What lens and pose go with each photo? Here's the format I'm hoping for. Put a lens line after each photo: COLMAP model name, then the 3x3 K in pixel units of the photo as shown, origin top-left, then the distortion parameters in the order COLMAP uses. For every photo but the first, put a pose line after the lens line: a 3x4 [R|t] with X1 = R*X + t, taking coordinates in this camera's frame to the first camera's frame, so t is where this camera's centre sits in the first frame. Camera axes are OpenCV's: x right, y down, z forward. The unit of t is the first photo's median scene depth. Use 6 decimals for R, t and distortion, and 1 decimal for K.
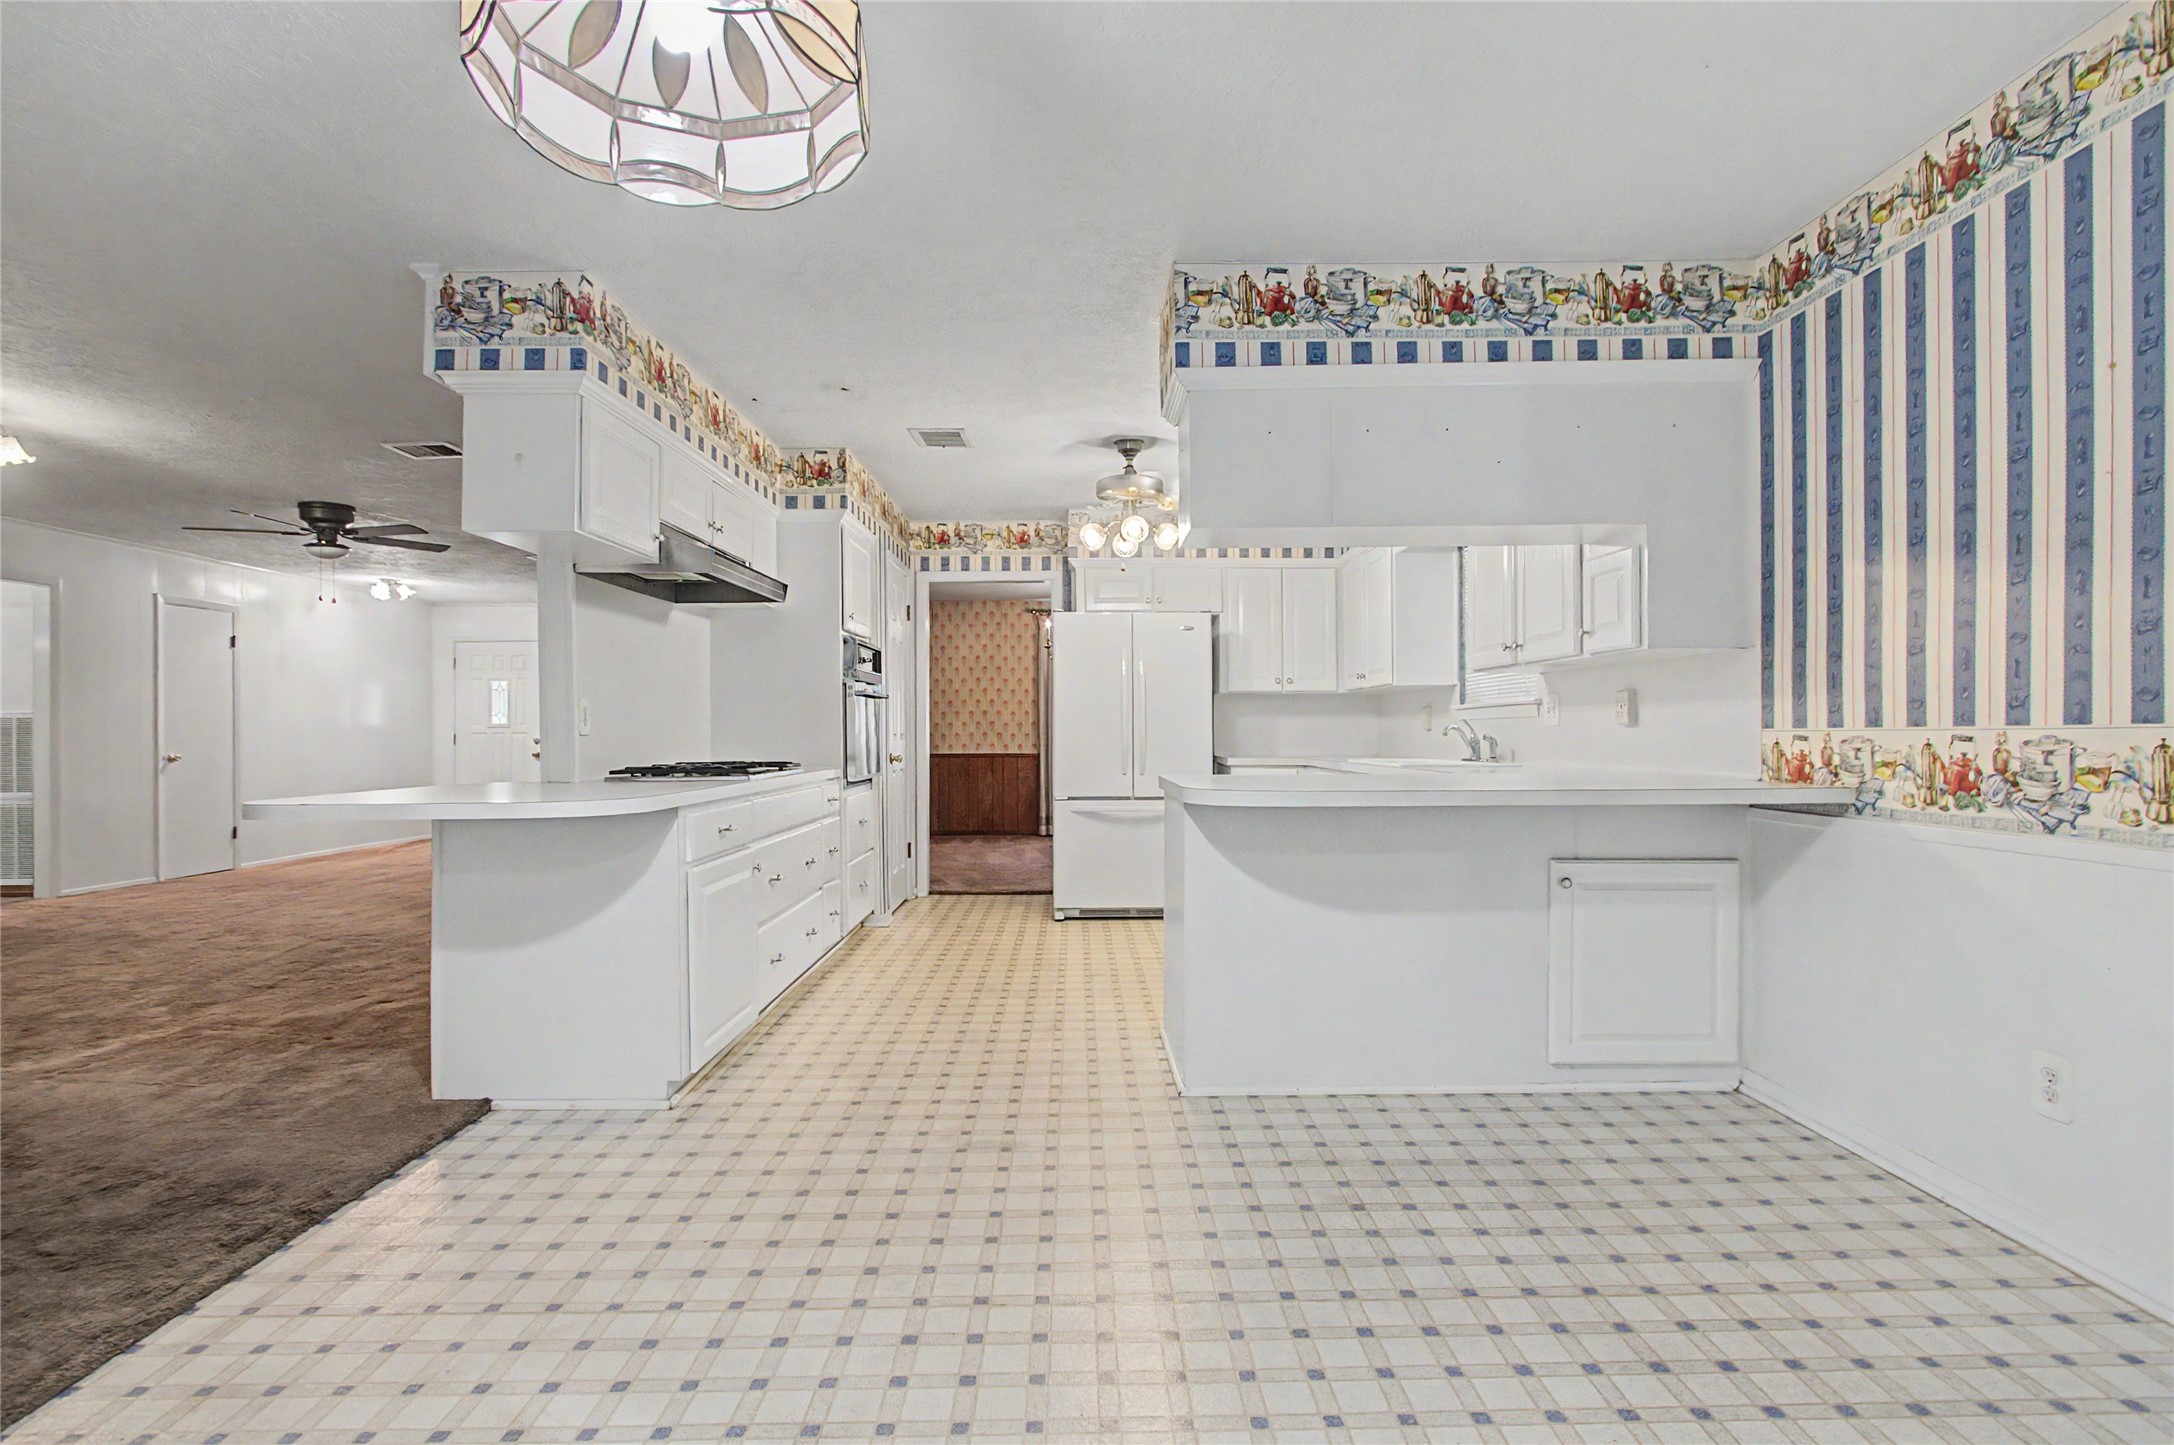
lens RADIAL K [[1019.8, 0, 1082.7], [0, 1019.8, 740.2], [0, 0, 1]] dist [-0.023410, 0.002221]
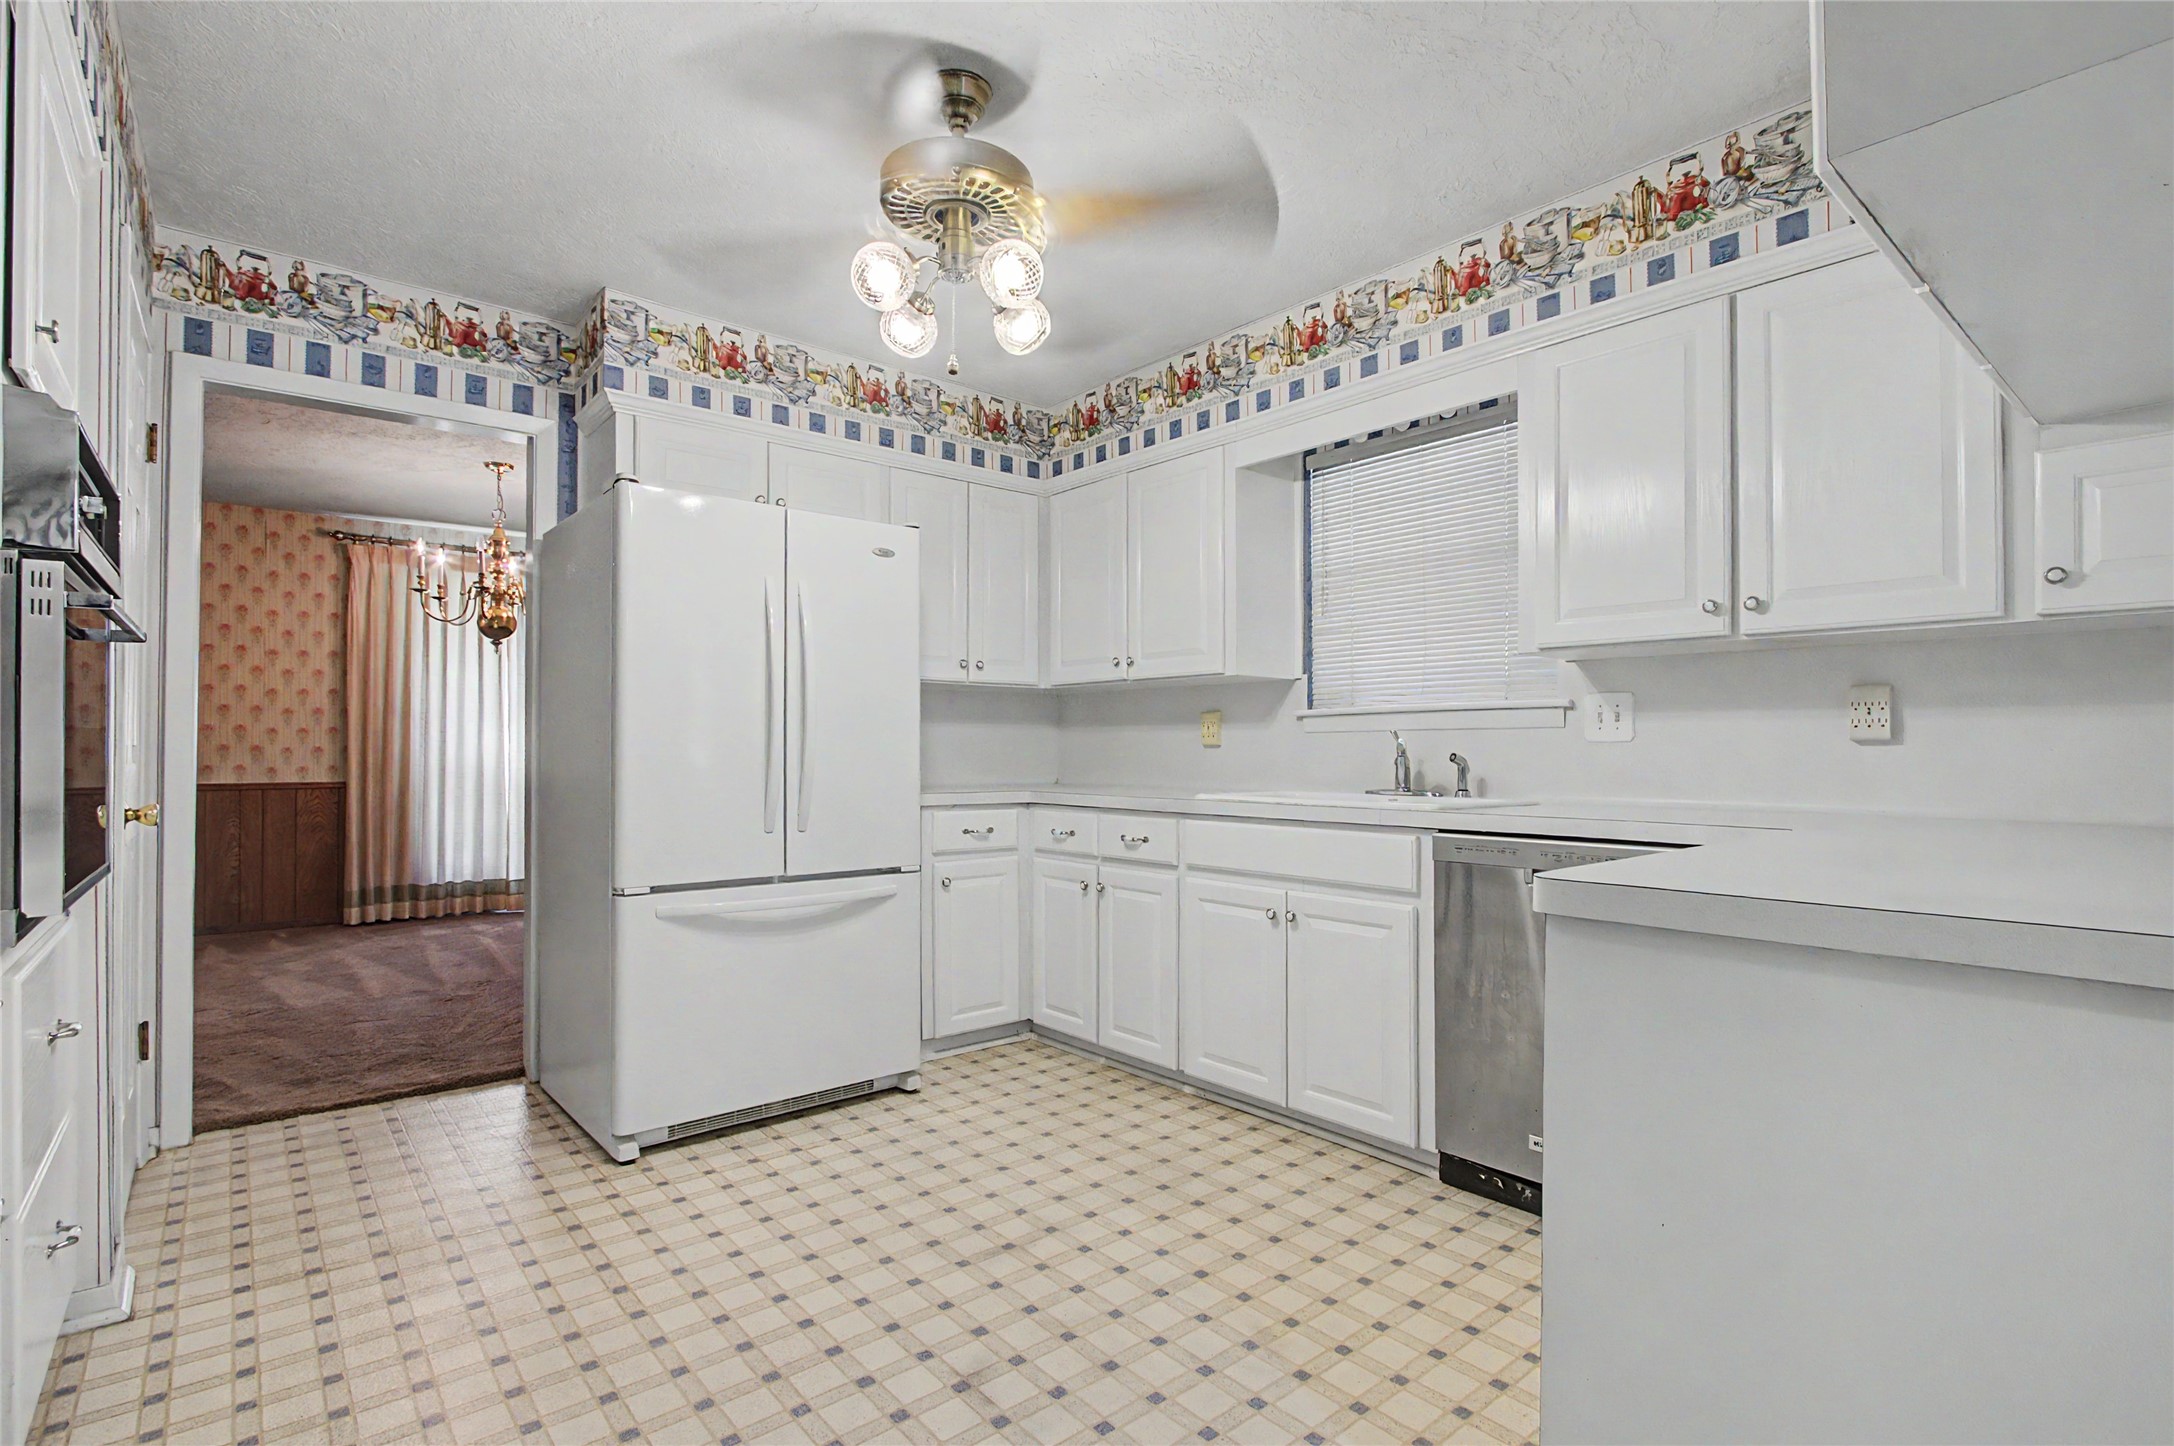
lens RADIAL K [[1019.8, 0, 1082.7], [0, 1019.8, 740.7], [0, 0, 1]] dist [-0.023410, 0.002221]
pose [[0.767286, 0.010690, 0.641216, -0.309319], [-0.000638, 0.999873, -0.015907, -0.005677], [-0.641305, 0.011796, 0.767196, 1.031439]]
